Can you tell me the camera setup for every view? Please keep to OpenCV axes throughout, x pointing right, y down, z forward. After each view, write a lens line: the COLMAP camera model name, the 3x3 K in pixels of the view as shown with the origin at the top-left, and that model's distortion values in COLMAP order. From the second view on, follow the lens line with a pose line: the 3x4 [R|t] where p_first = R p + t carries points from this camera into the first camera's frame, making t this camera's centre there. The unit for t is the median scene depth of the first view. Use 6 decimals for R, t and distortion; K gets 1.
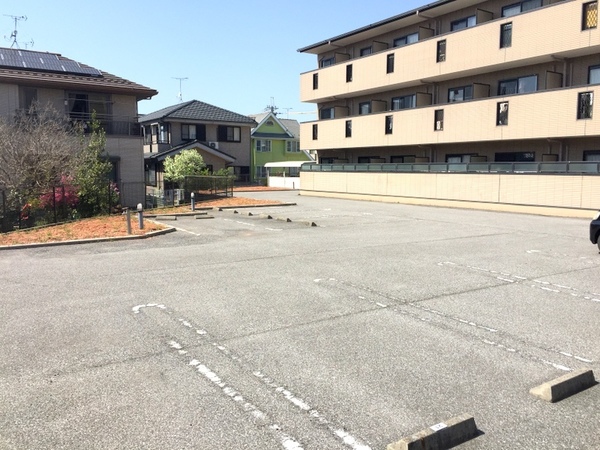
lens RADIAL K [[514.3, 0, 303.8], [0, 514.3, 221.1], [0, 0, 1]] dist [0.086244, -0.108105]
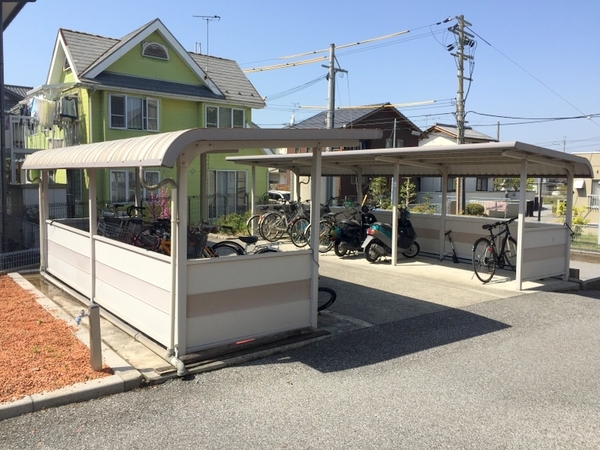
lens RADIAL K [[514.3, 0, 303.8], [0, 514.3, 221.1], [0, 0, 1]] dist [0.086244, -0.108105]
pose [[0.997015, 0.009031, 0.076679, 0.024151], [-0.007188, 0.999679, -0.024277, -0.163832], [-0.076874, 0.023653, 0.996760, 1.592769]]
